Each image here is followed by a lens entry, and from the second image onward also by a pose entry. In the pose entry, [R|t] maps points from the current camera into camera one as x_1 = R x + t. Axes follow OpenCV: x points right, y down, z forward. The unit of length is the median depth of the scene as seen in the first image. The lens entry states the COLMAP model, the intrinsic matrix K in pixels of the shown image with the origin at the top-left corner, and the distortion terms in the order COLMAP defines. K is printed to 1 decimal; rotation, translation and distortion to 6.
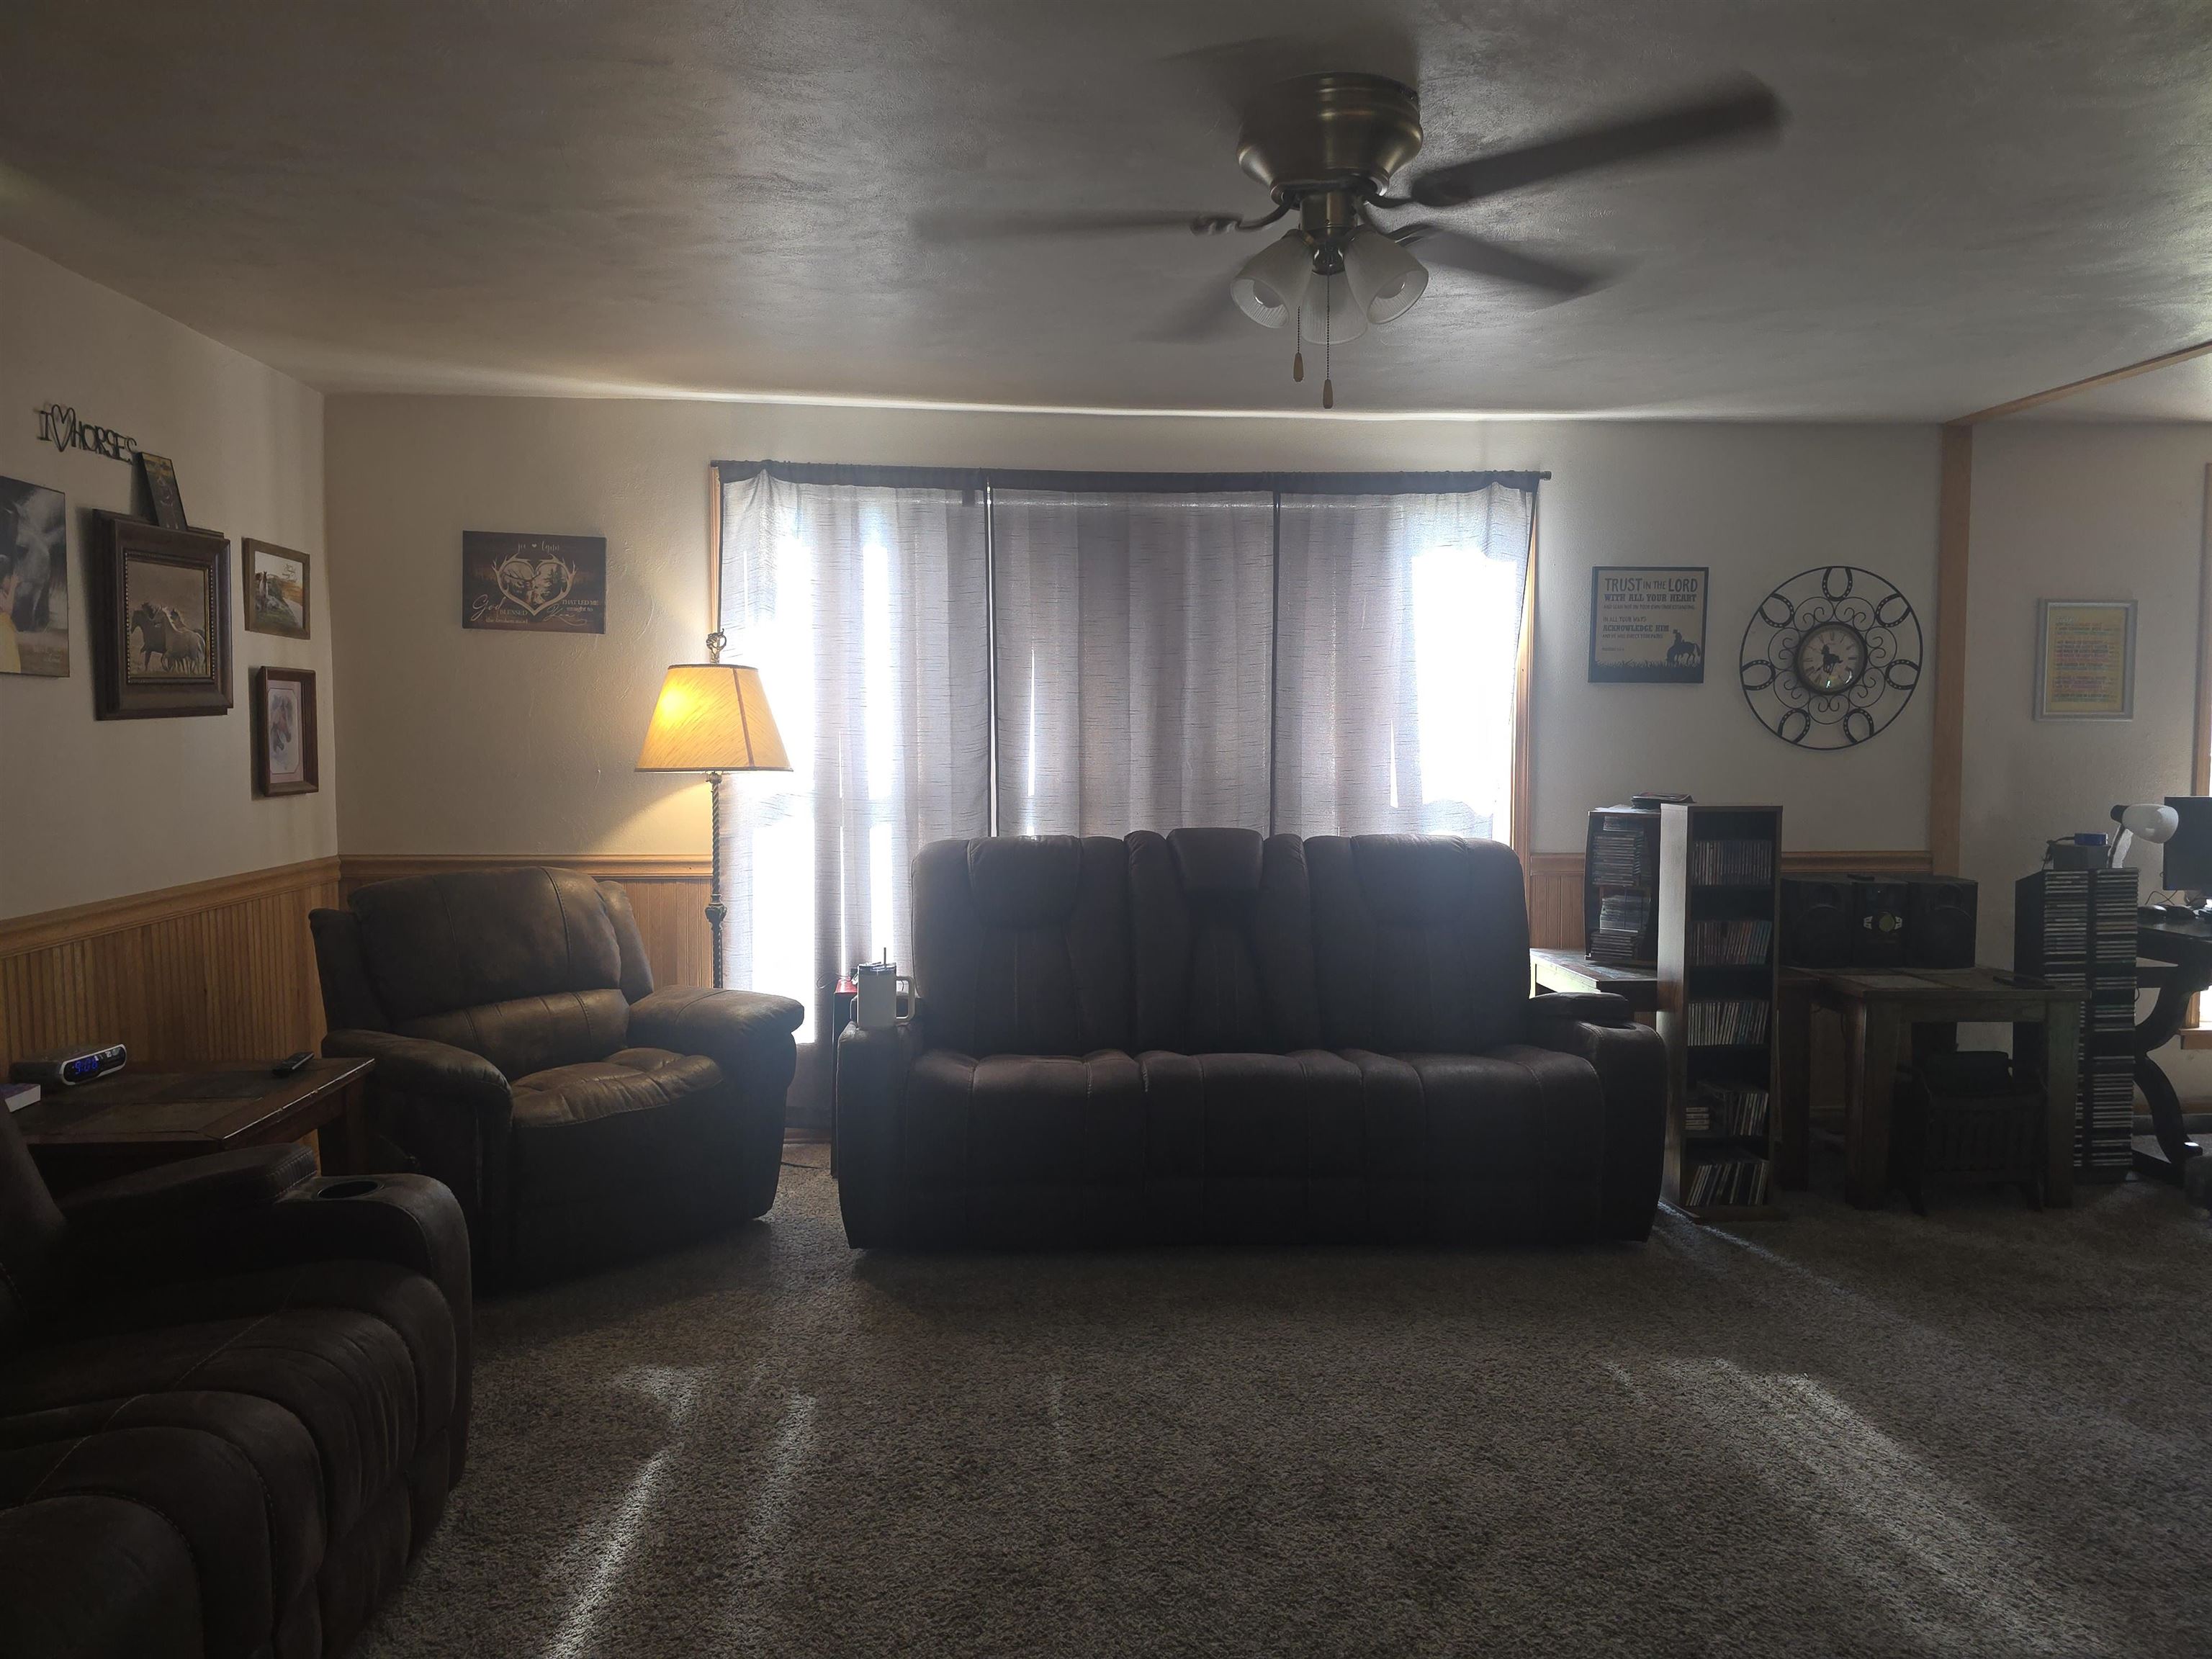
lens RADIAL K [[1483.0, 0, 1093.1], [0, 1483.0, 824.4], [0, 0, 1]] dist [0.056528, -0.050700]
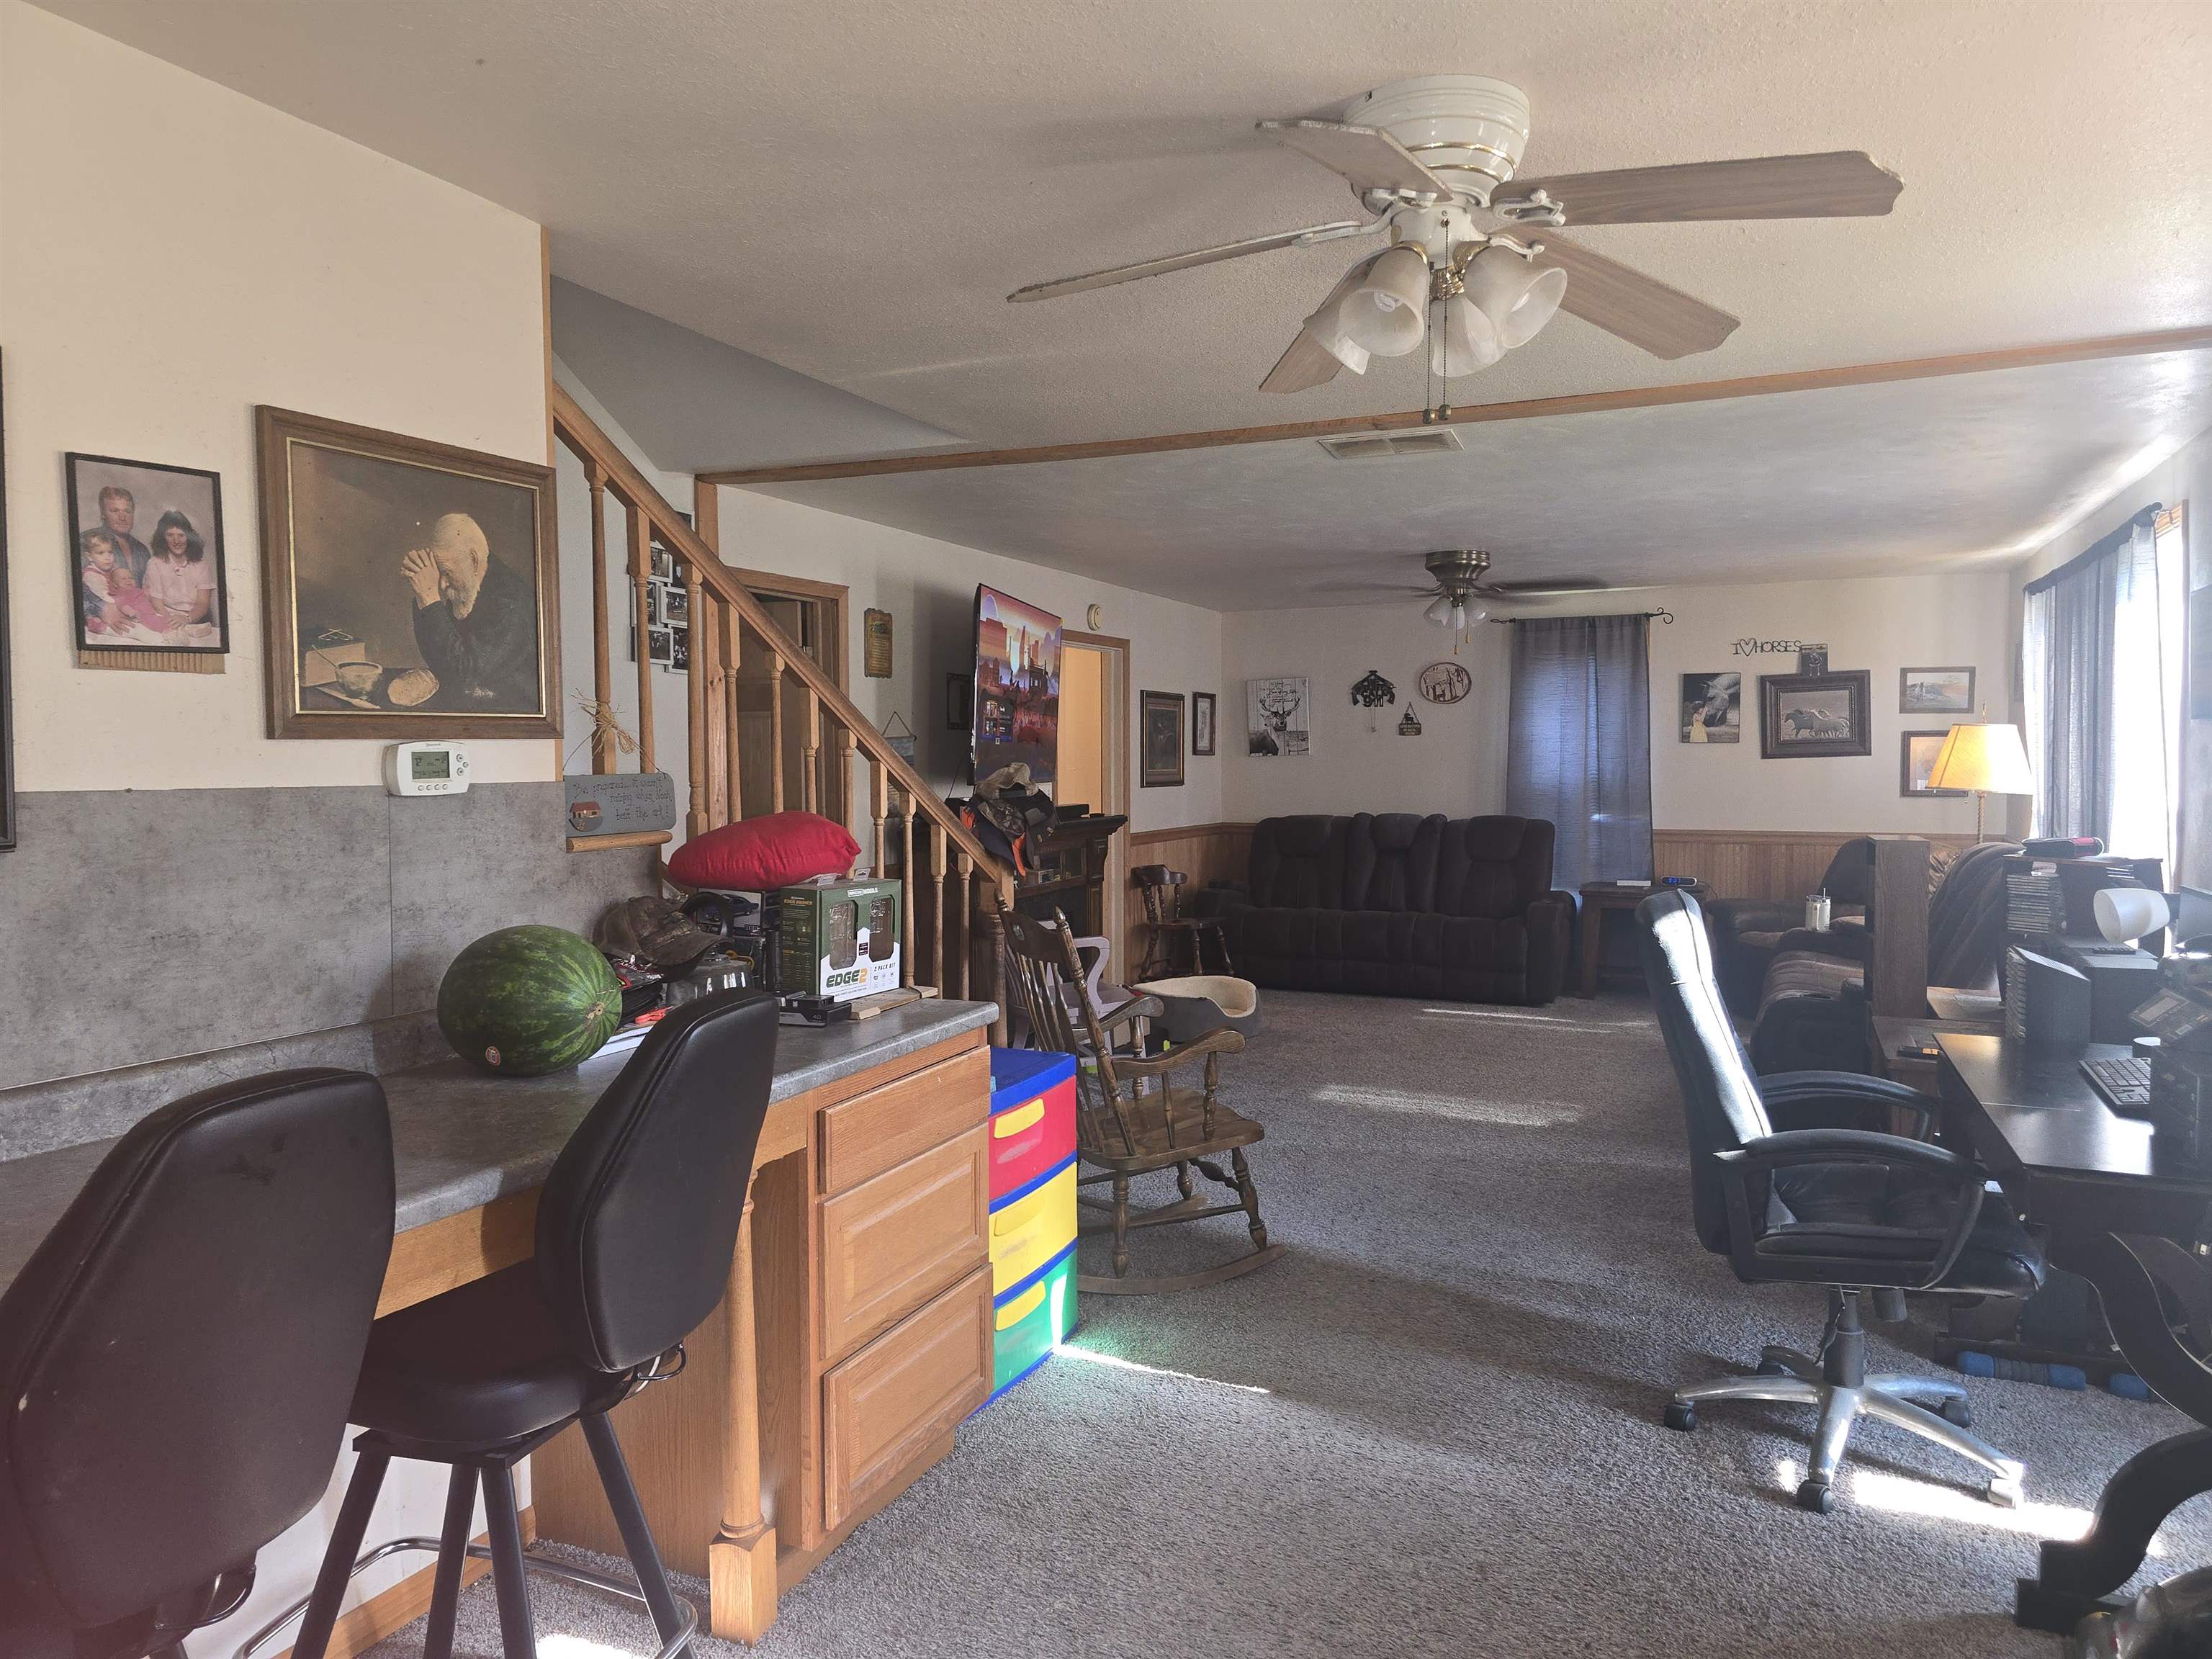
lens RADIAL K [[1483.0, 0, 1093.1], [0, 1483.0, 824.4], [0, 0, 1]] dist [0.056528, -0.050700]
pose [[-0.473098, 0.047097, -0.879750, 1.512117], [-0.052038, 0.995333, 0.081270, -0.076802], [0.879472, 0.084229, -0.468439, 0.874282]]
